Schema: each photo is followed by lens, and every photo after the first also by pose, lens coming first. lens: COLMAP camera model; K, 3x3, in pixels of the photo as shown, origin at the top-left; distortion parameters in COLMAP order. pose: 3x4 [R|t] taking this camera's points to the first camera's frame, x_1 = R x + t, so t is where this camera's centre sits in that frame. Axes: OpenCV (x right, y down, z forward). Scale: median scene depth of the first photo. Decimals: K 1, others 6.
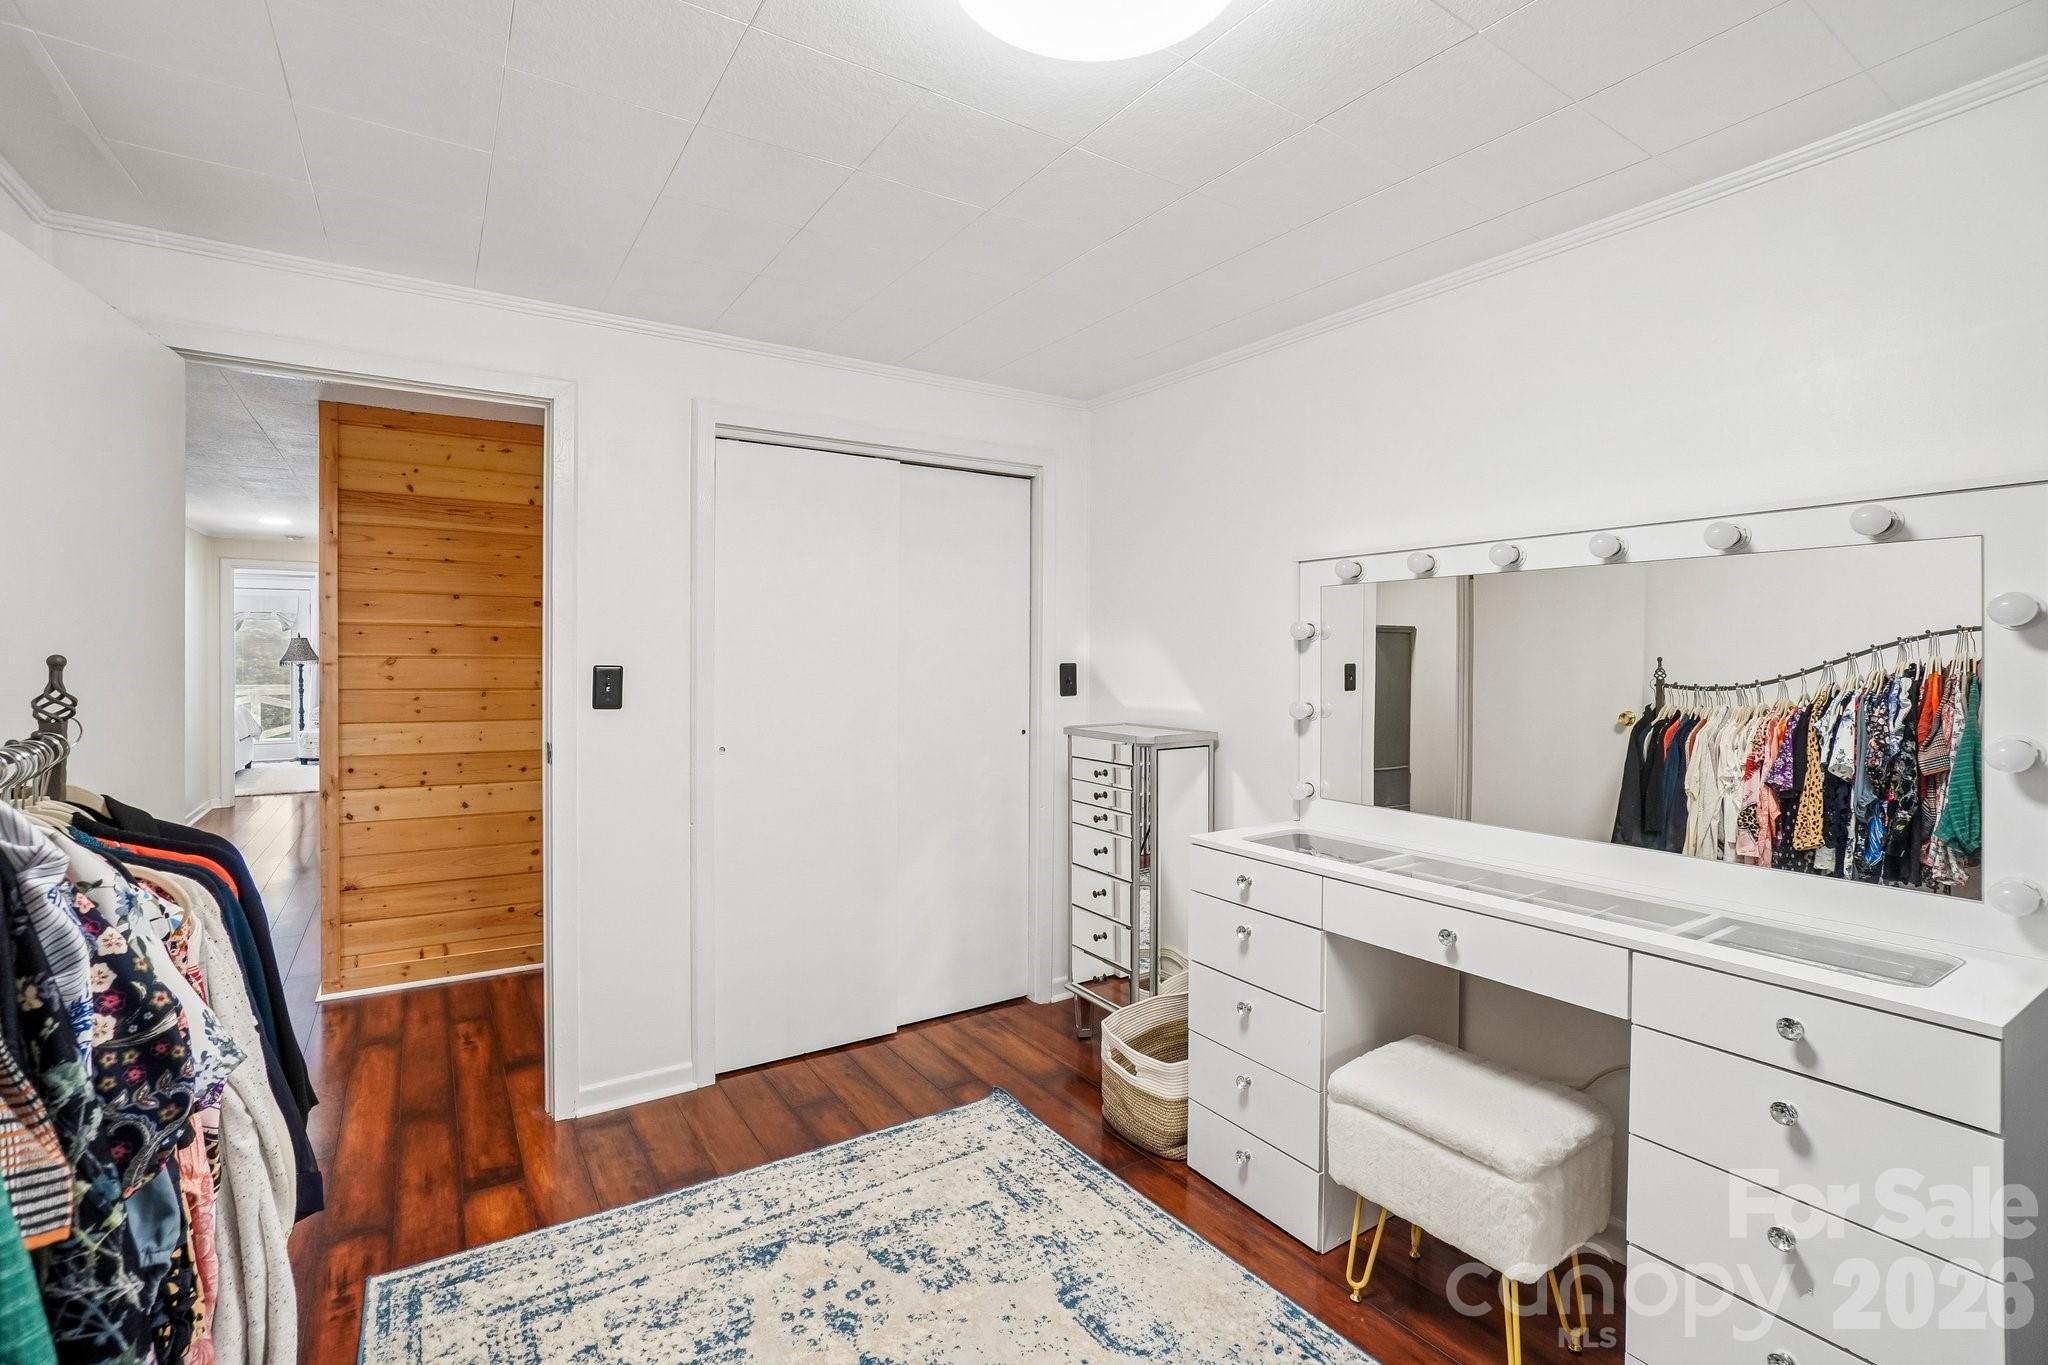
lens RADIAL K [[904.9, 0, 1018.6], [0, 904.9, 657.6], [0, 0, 1]] dist [-0.067186, 0.025288]
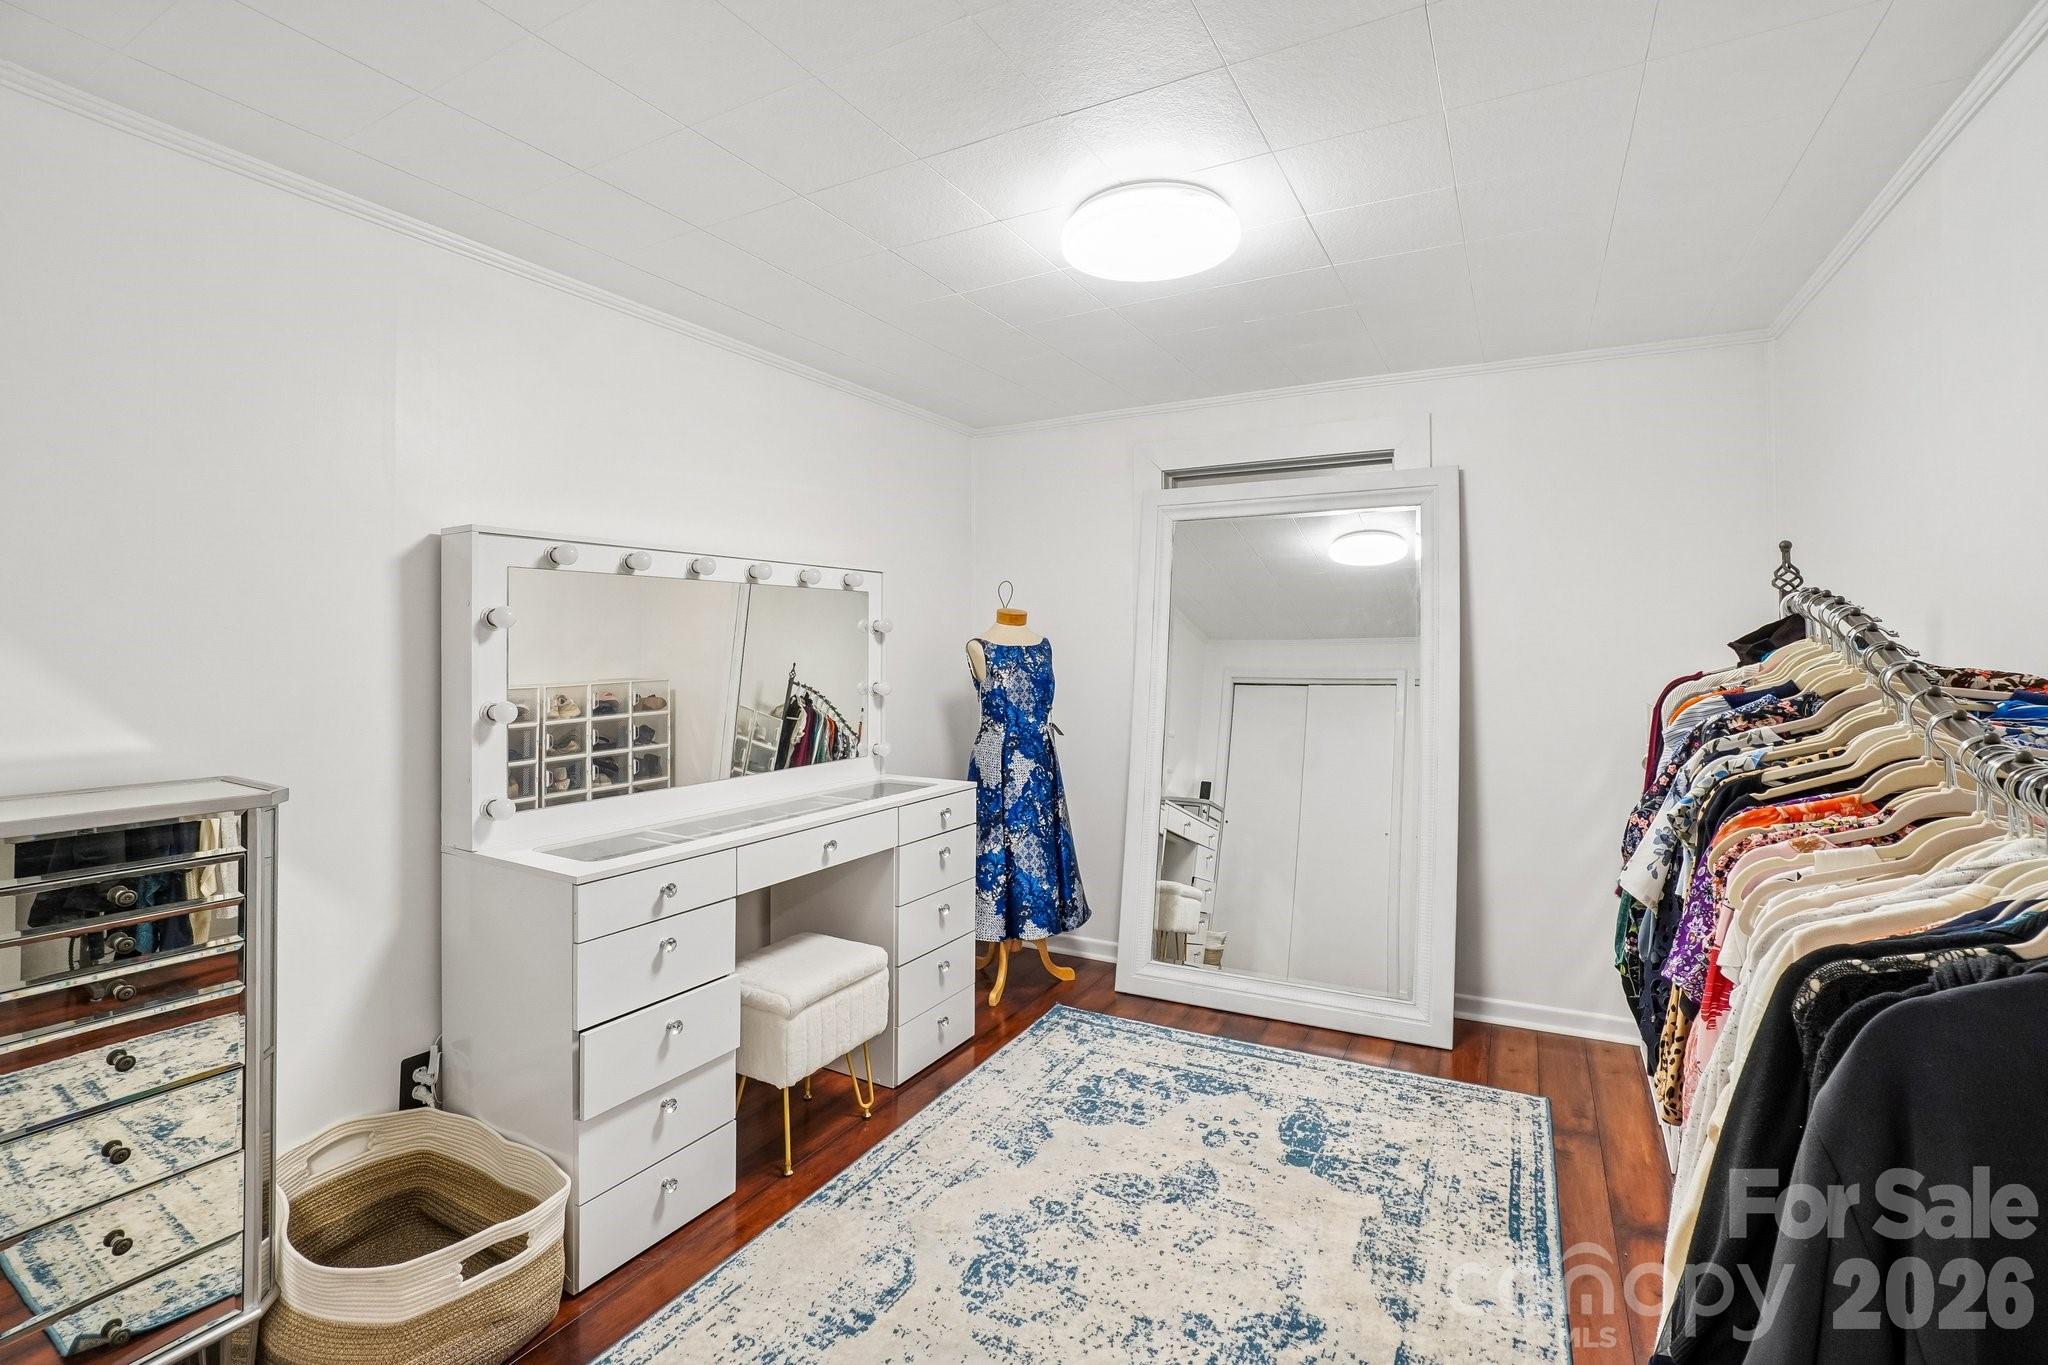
lens RADIAL K [[904.9, 0, 1018.6], [0, 904.9, 657.6], [0, 0, 1]] dist [-0.067186, 0.025288]
pose [[-0.454123, -0.008087, 0.890903, -0.880531], [0.002725, 0.999942, 0.010466, -0.000939], [-0.890935, 0.007181, -0.454074, 1.302529]]
